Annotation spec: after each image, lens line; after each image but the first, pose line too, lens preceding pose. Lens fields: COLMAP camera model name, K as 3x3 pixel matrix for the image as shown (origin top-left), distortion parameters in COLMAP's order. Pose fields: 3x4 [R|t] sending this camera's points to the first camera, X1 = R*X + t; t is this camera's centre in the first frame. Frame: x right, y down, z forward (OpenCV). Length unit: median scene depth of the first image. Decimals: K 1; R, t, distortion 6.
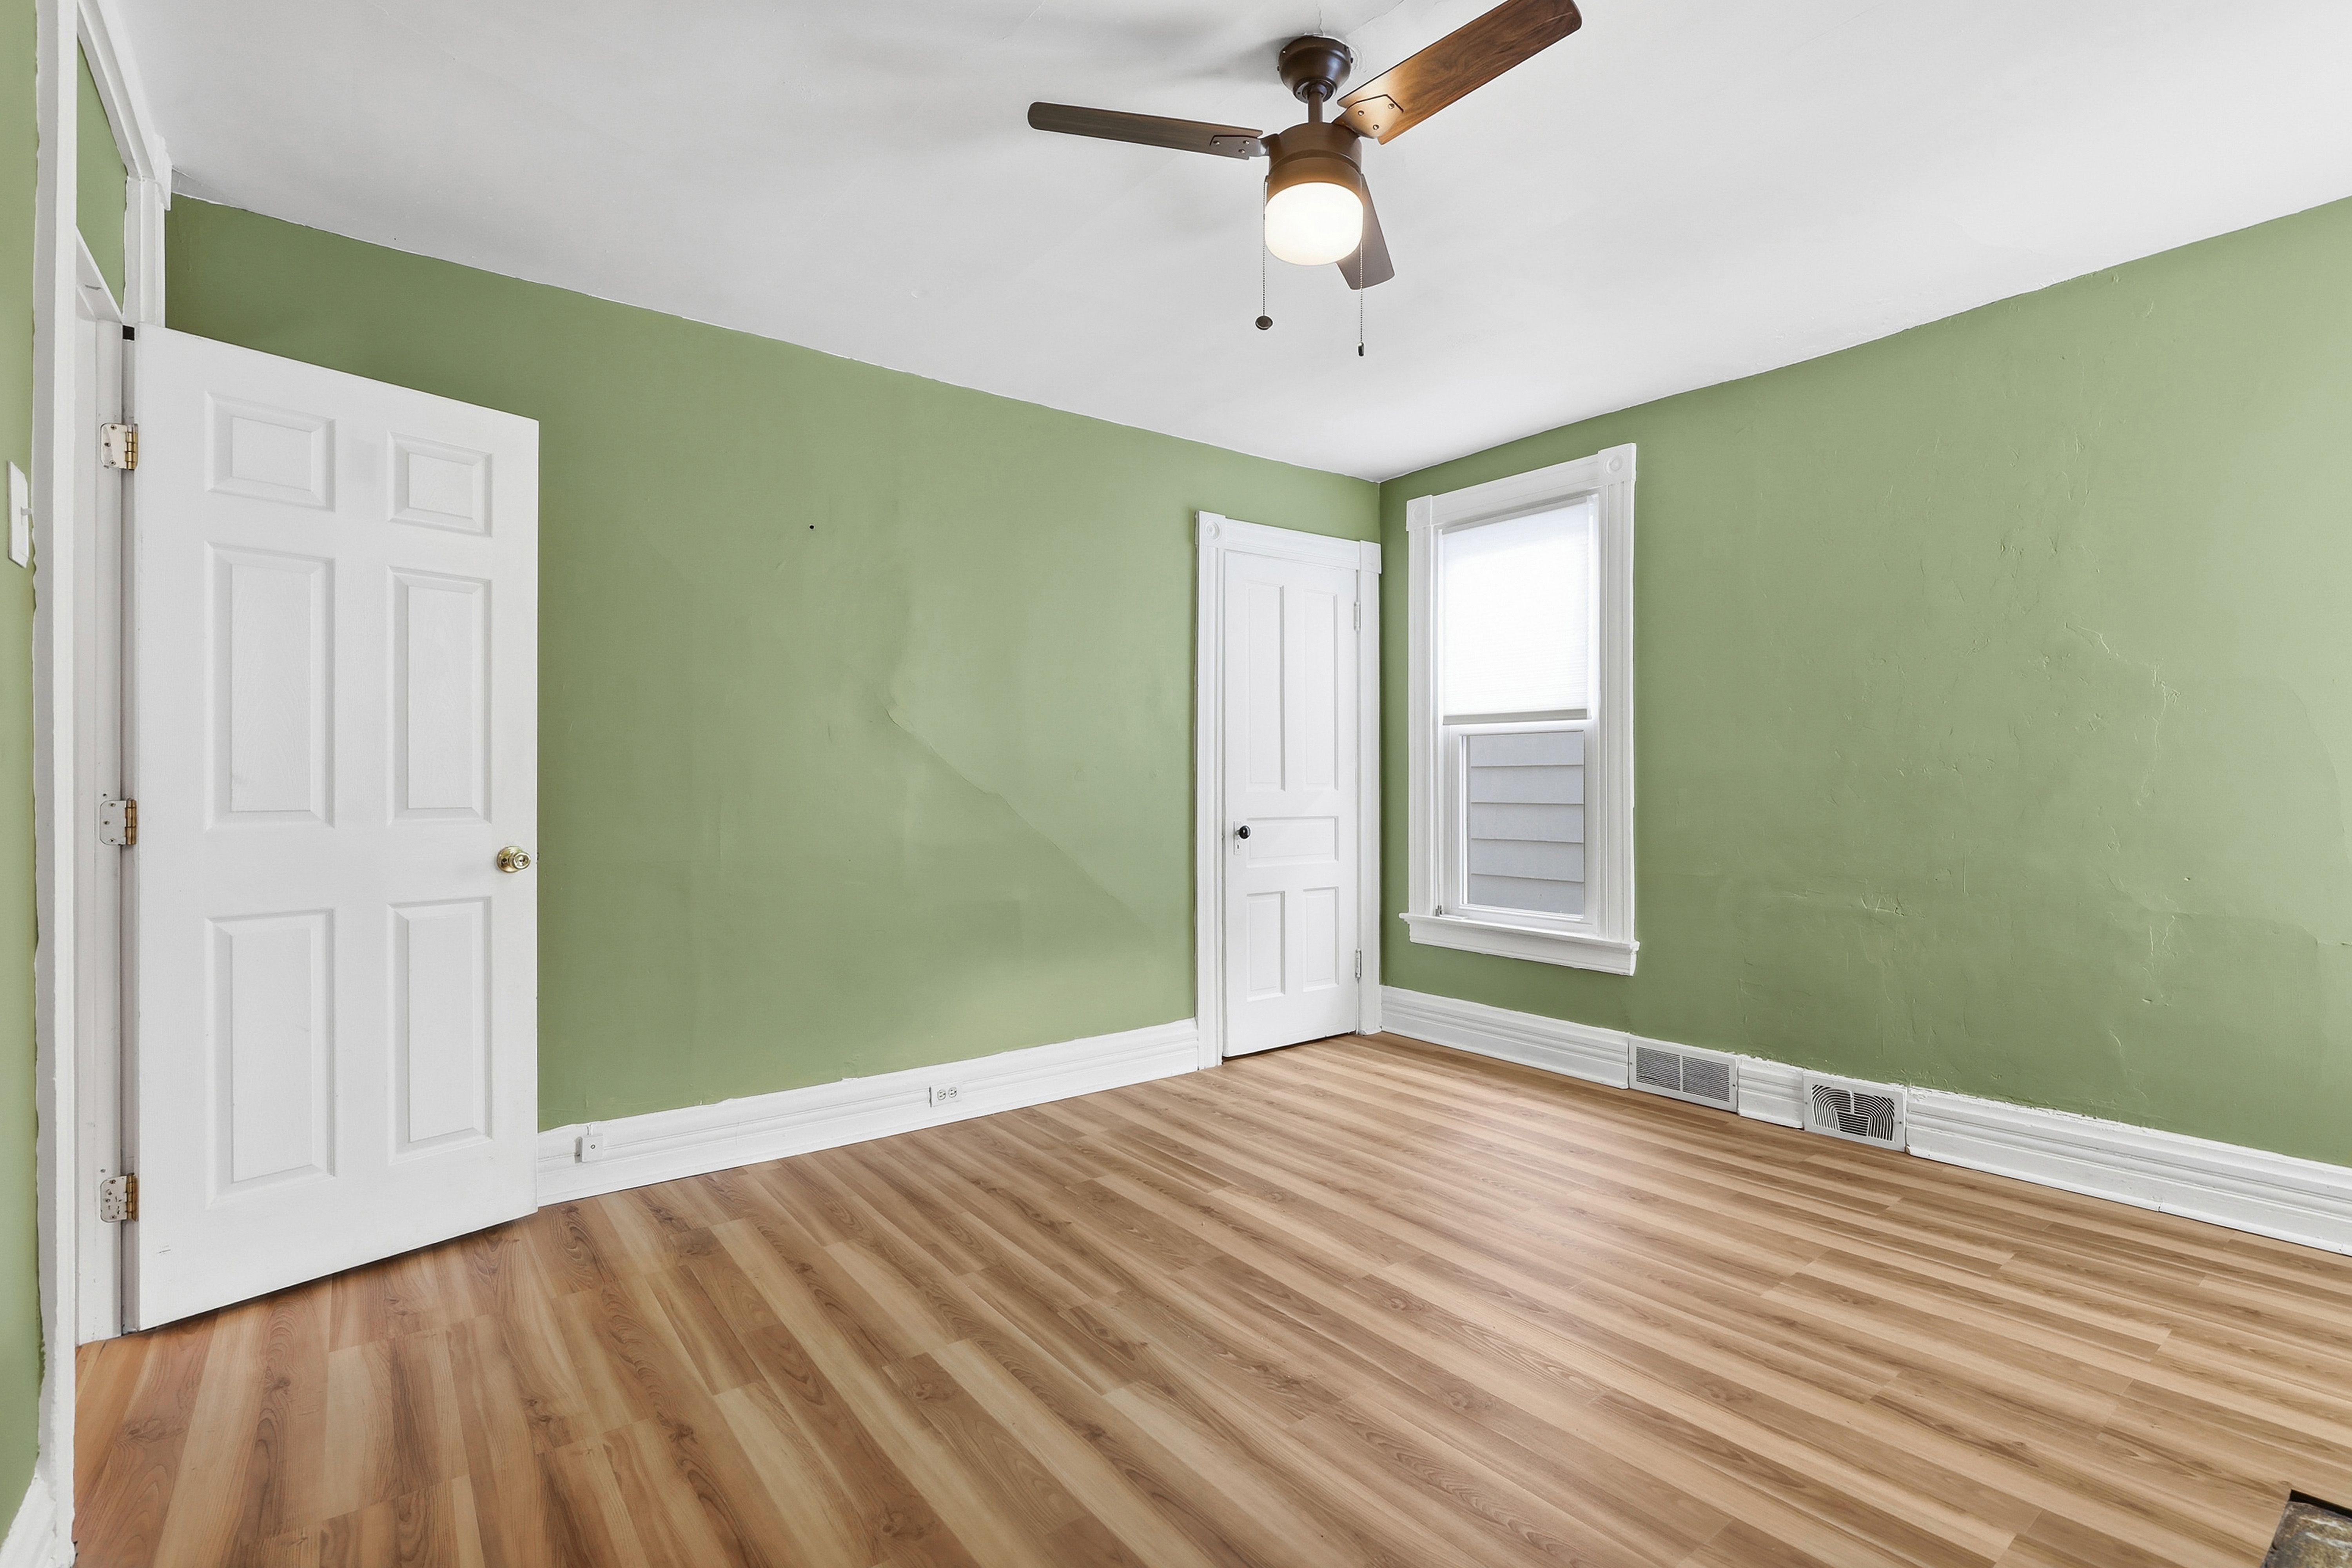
lens RADIAL K [[1092.1, 0, 1172.4], [0, 1092.1, 780.3], [0, 0, 1]] dist [-0.015600, 0.003387]
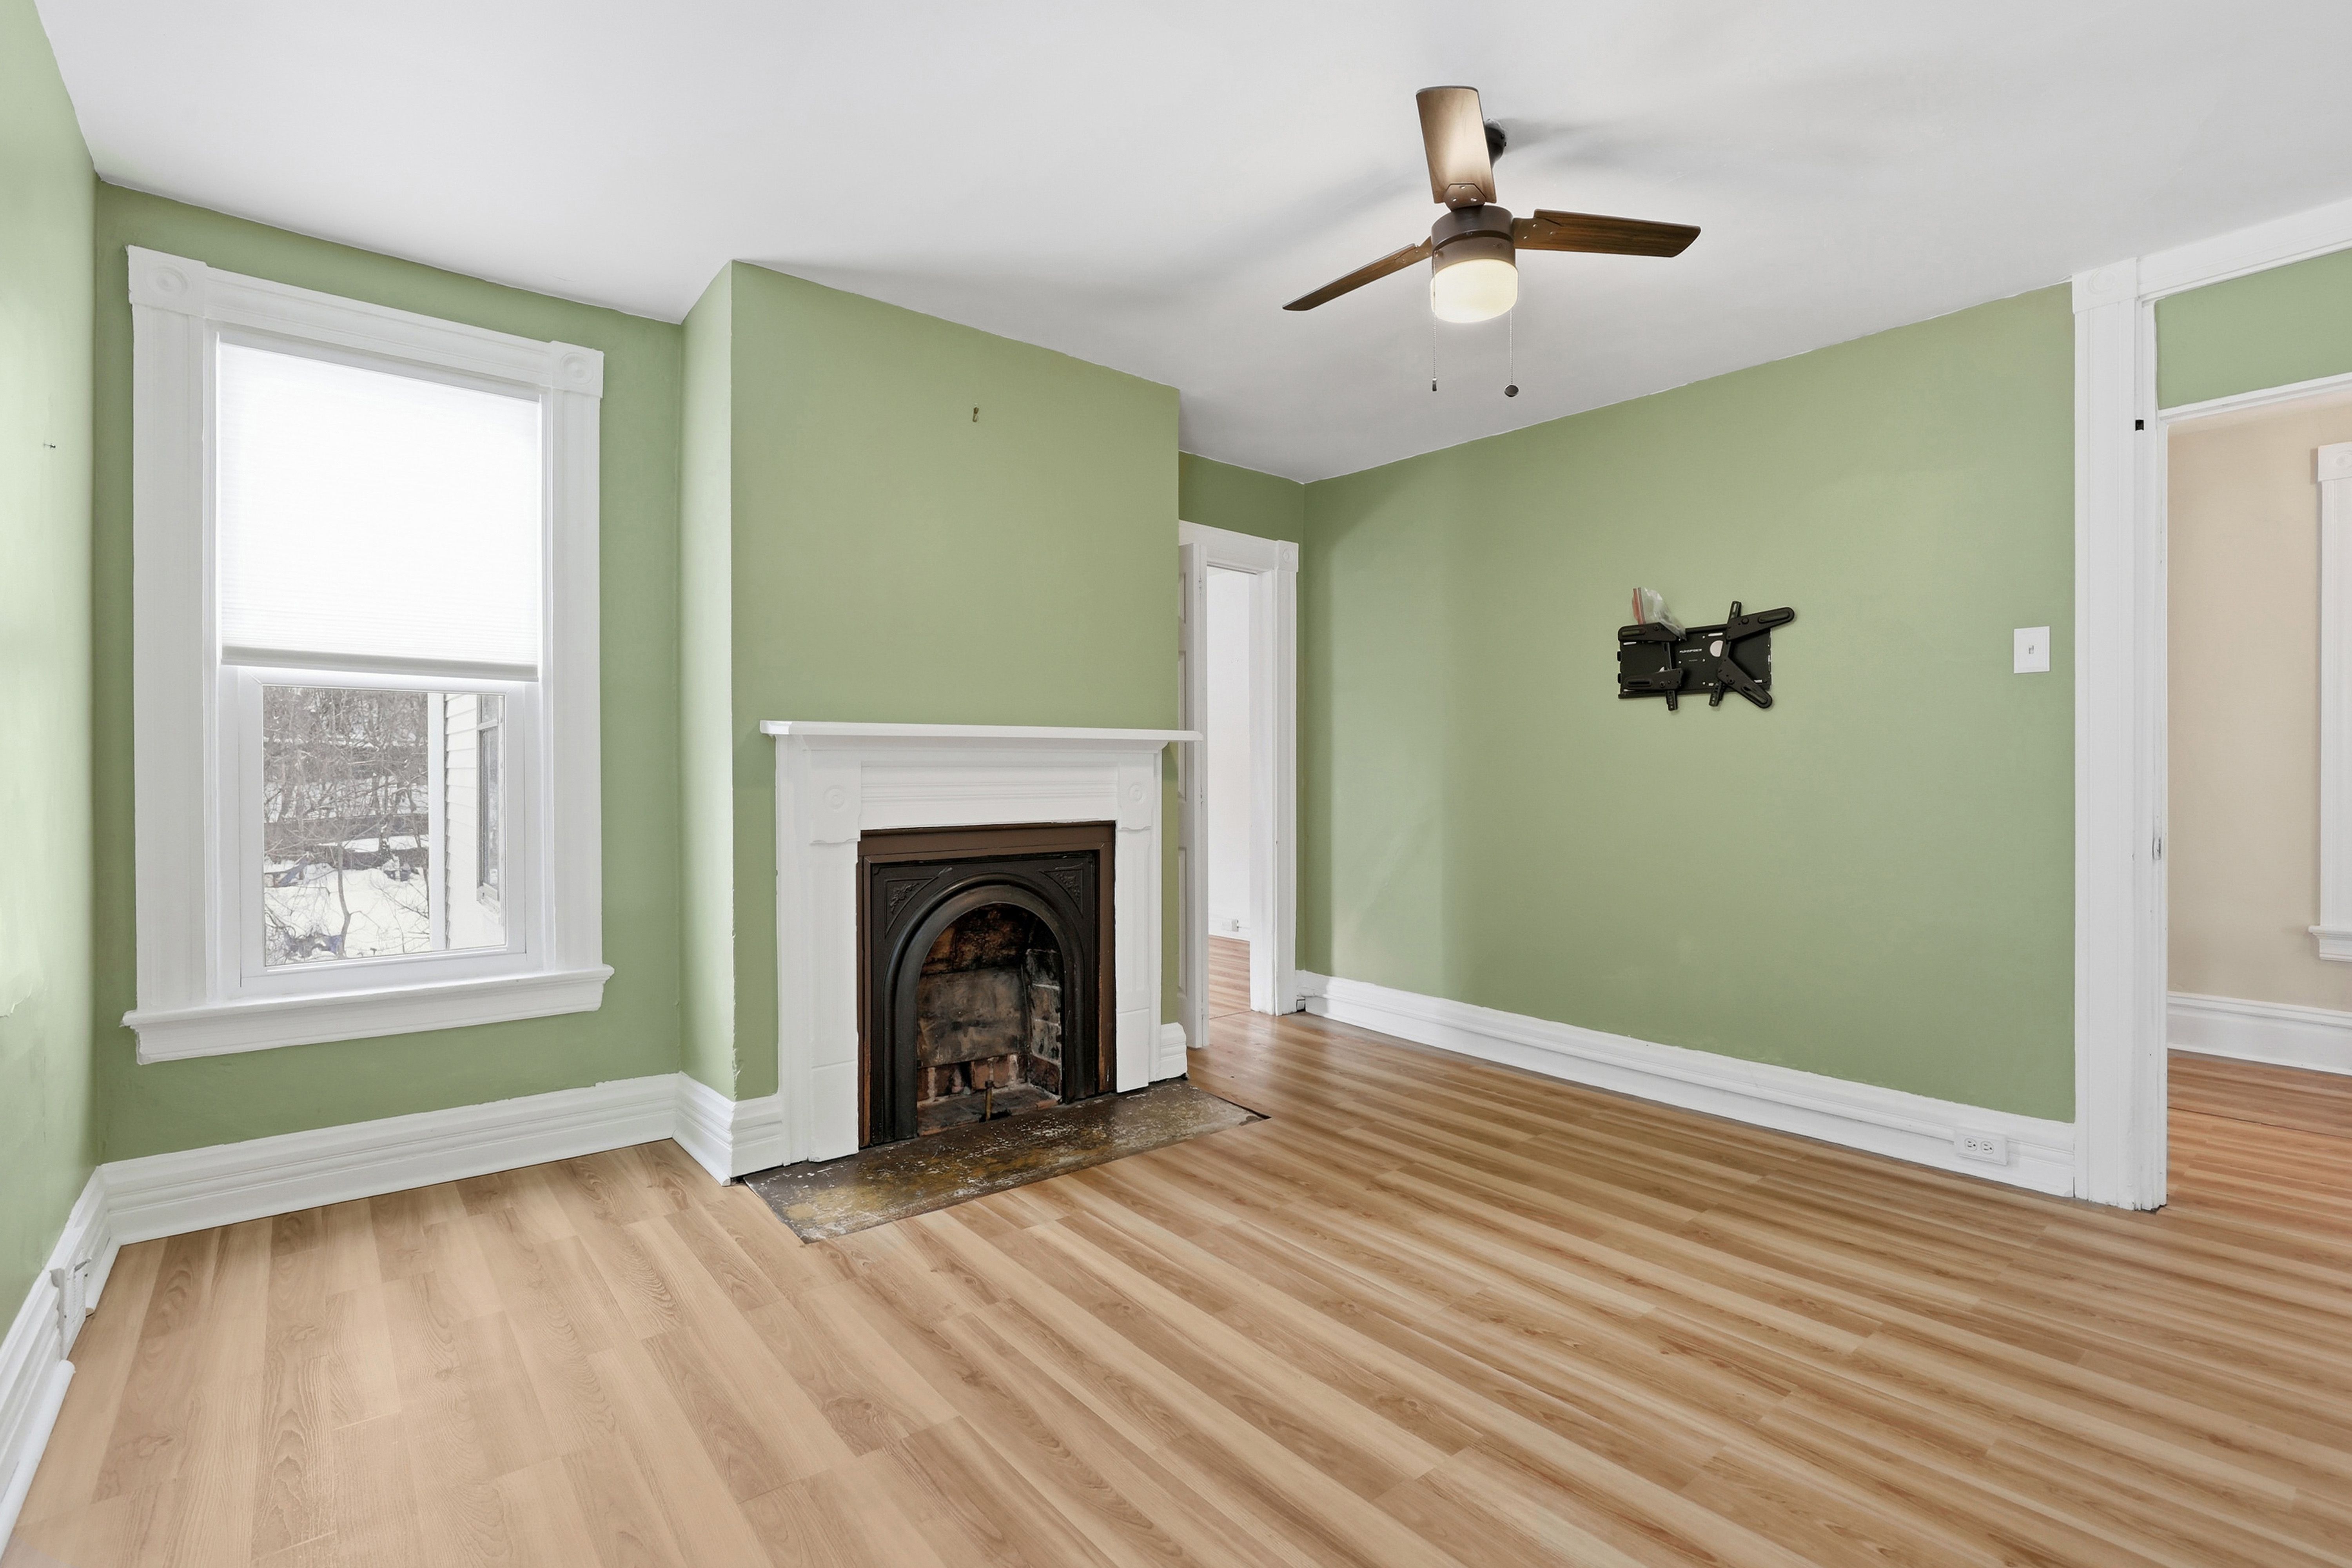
lens RADIAL K [[1109.8, 0, 1169.7], [0, 1109.8, 784.7], [0, 0, 1]] dist [-0.011874, 0.003264]
pose [[-0.999135, 0.002386, -0.041511, 0.308260], [0.001918, 0.999934, 0.011319, -0.000679], [0.041535, 0.011230, -0.999074, 1.329459]]
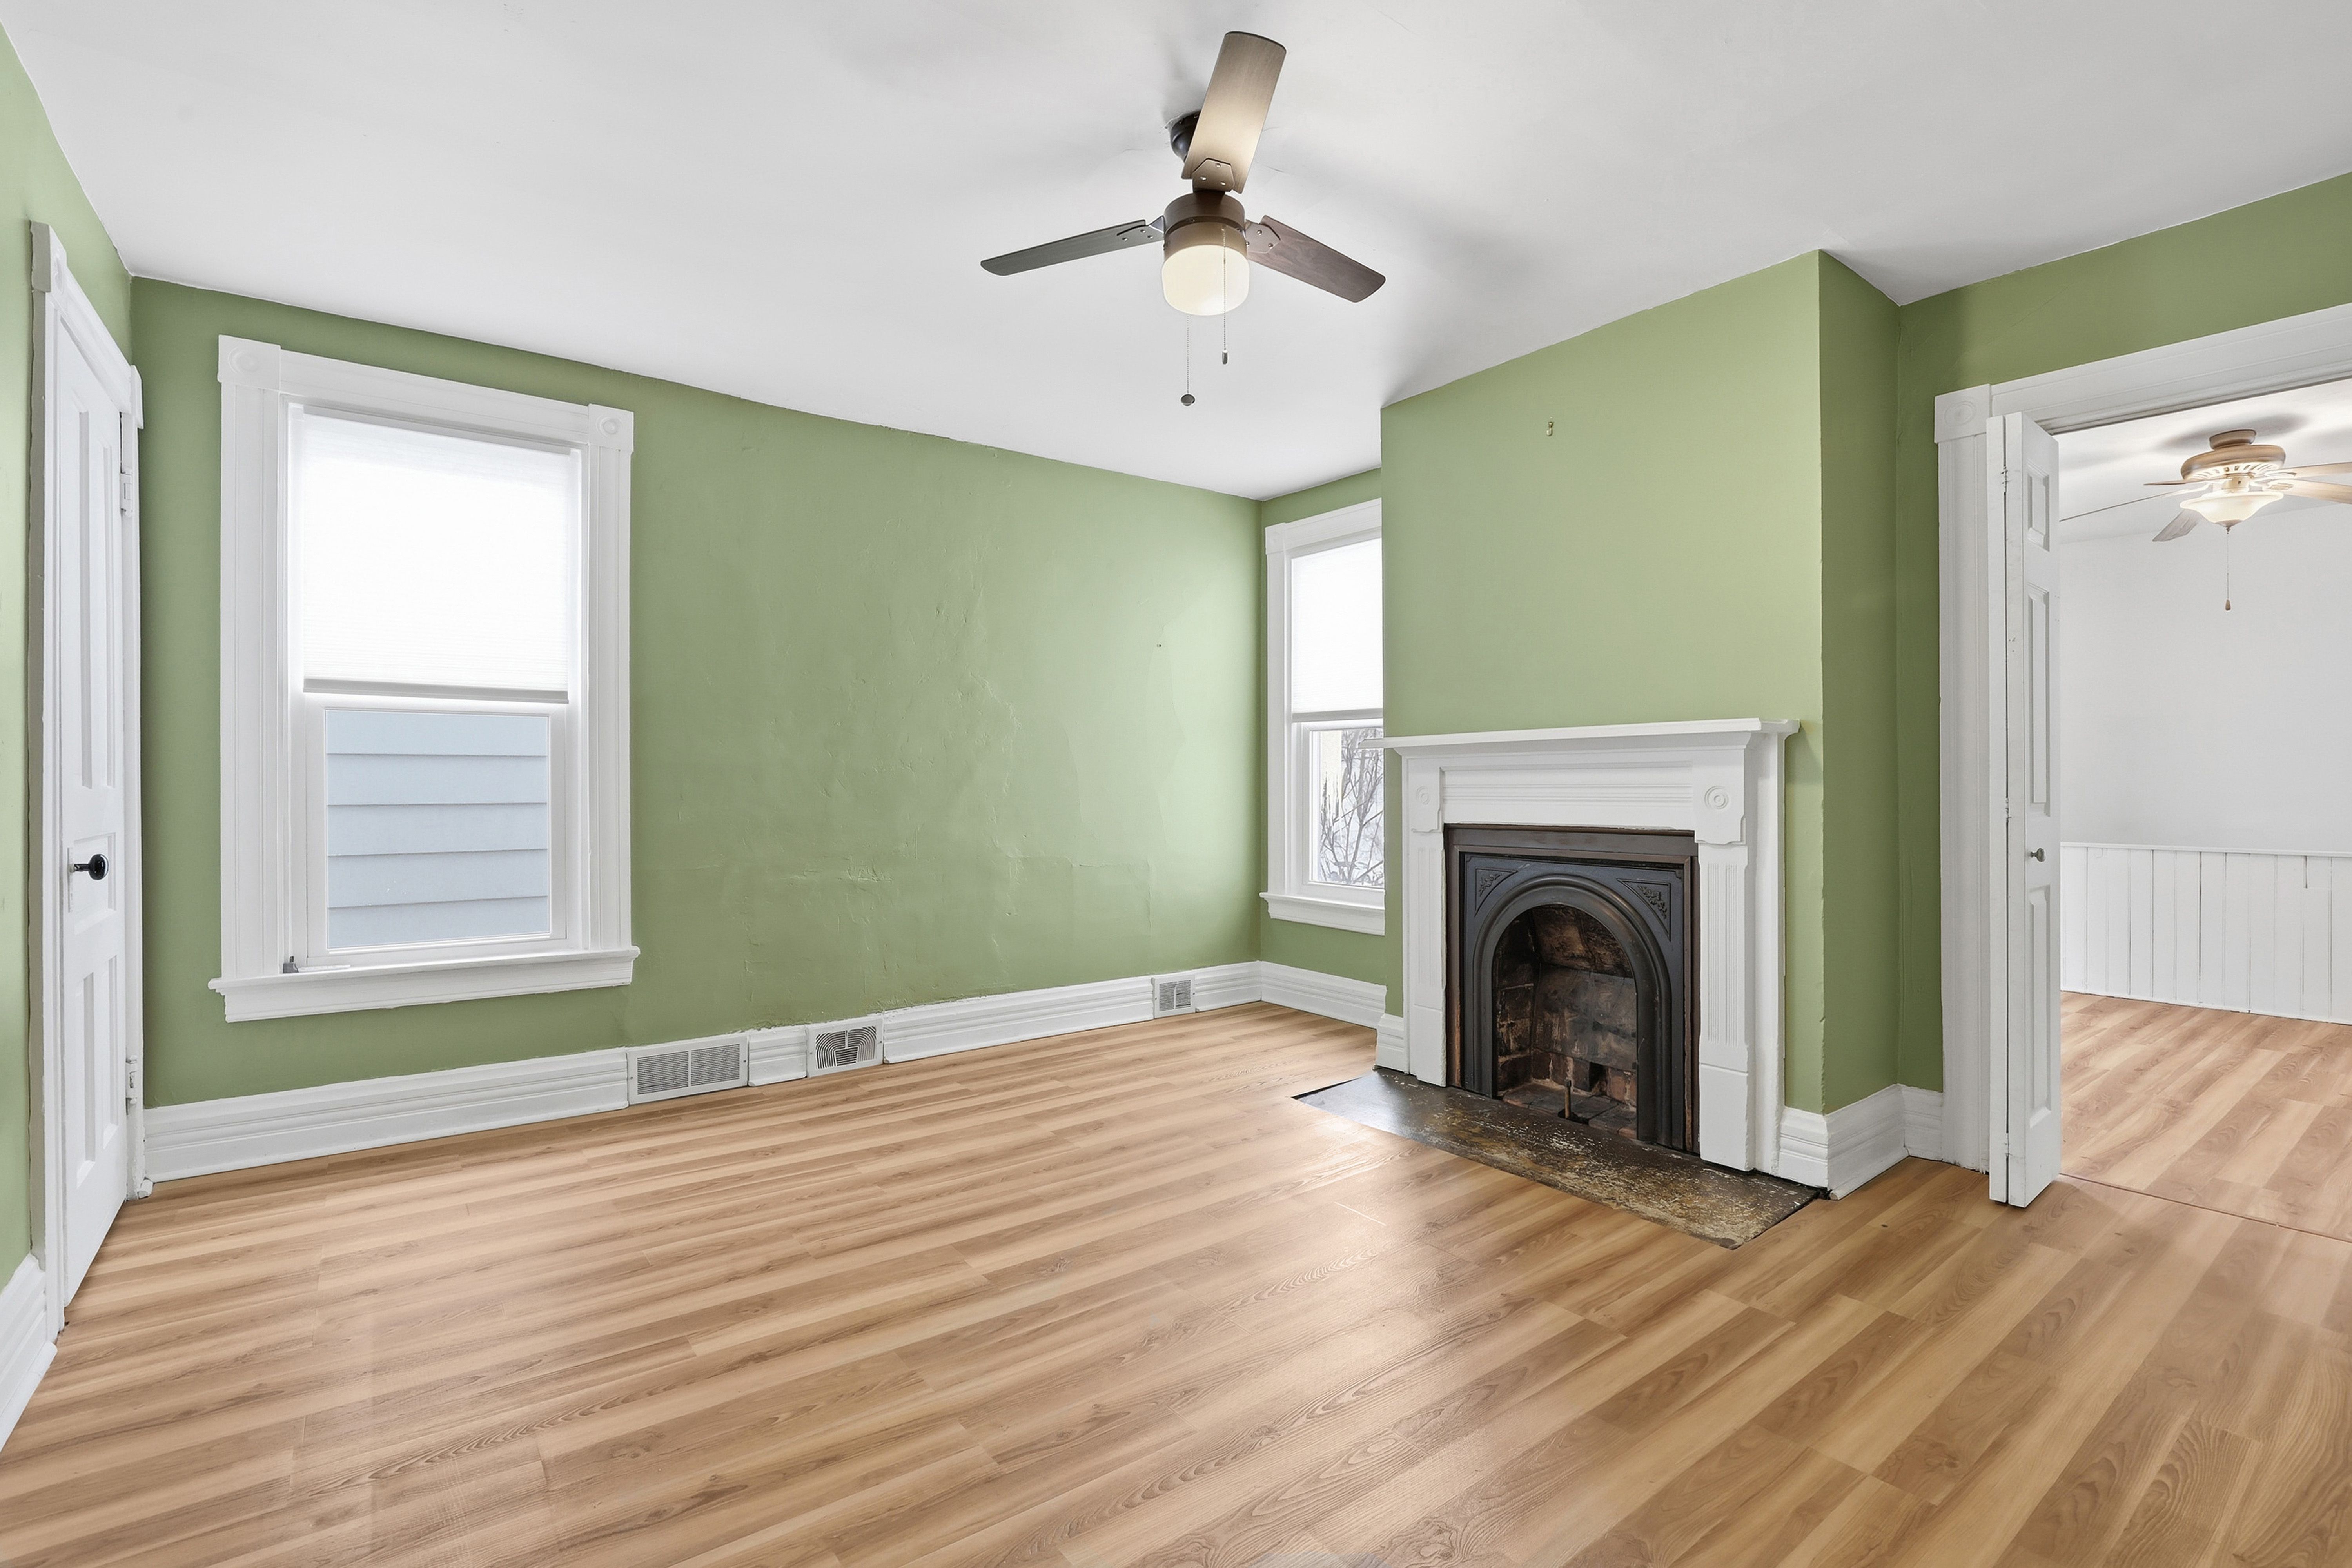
lens RADIAL K [[1092.1, 0, 1194.6], [0, 1092.1, 788.7], [0, 0, 1]] dist [-0.015600, 0.003387]
pose [[-0.002902, -0.005092, 0.999983, -0.613930], [-0.001545, 0.999986, 0.005087, 0.008330], [-0.999995, -0.001530, -0.002910, 0.626677]]
